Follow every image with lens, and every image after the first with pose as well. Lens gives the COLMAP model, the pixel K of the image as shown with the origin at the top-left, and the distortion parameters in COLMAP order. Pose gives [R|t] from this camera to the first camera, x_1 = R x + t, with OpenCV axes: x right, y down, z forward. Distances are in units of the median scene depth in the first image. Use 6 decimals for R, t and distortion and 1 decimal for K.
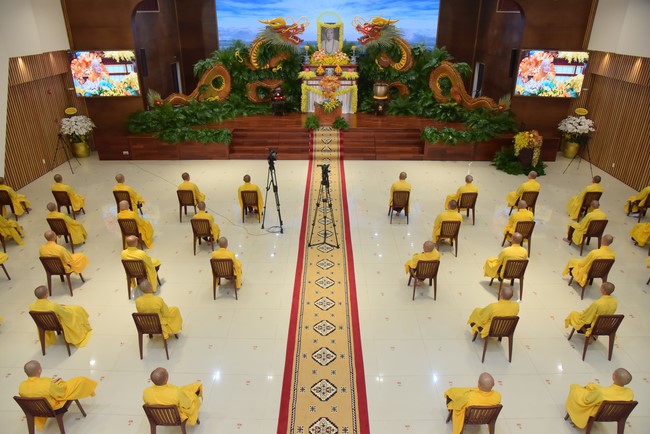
lens RADIAL K [[449.8, 0, 325.0], [0, 449.8, 217.0], [0, 0, 1]] dist [-0.107489, 0.070086]
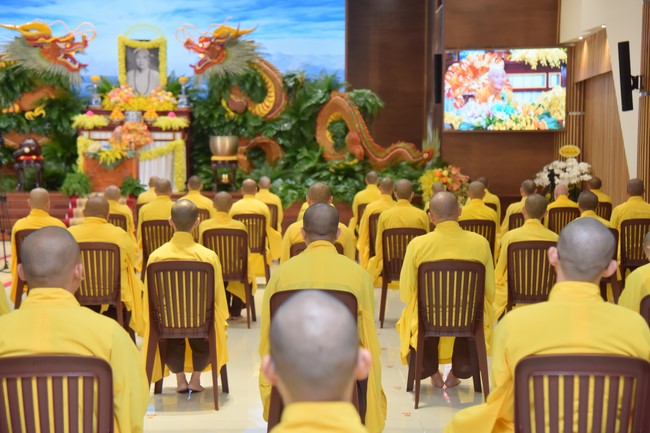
lens RADIAL K [[1130.3, 0, 325.0], [0, 1130.3, 216.5], [0, 0, 1]] dist [0.393657, 0.118180]
pose [[0.999959, -0.002609, 0.008698, 0.235796], [0.005781, 0.921571, -0.388168, 0.334782], [-0.007003, 0.388202, 0.921548, -0.248169]]
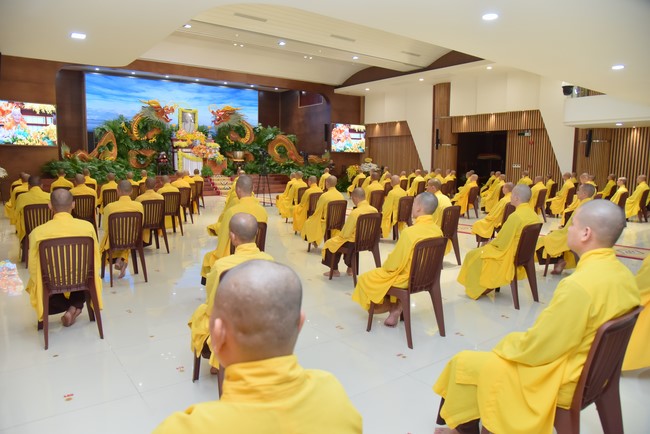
lens RADIAL K [[449.8, 0, 325.0], [0, 449.8, 217.0], [0, 0, 1]] dist [-0.107489, 0.070086]
pose [[0.791313, -0.065602, 0.607881, -0.494526], [0.255058, 0.939004, -0.230687, 0.261834], [-0.555669, 0.337590, 0.759779, -0.095882]]
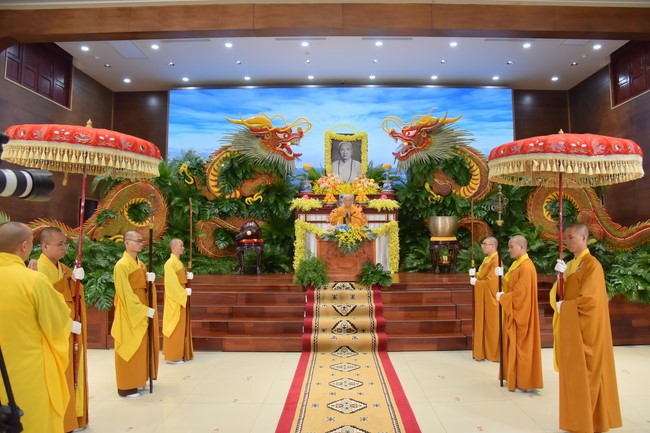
lens RADIAL K [[463.0, 0, 339.3], [0, 463.0, 213.0], [0, 0, 1]] dist [-0.104191, 0.001594]
pose [[0.999945, -0.005007, 0.009195, -0.004199], [0.008824, 0.875691, -0.482791, -0.033571], [-0.005635, 0.482845, 0.875688, 0.509108]]
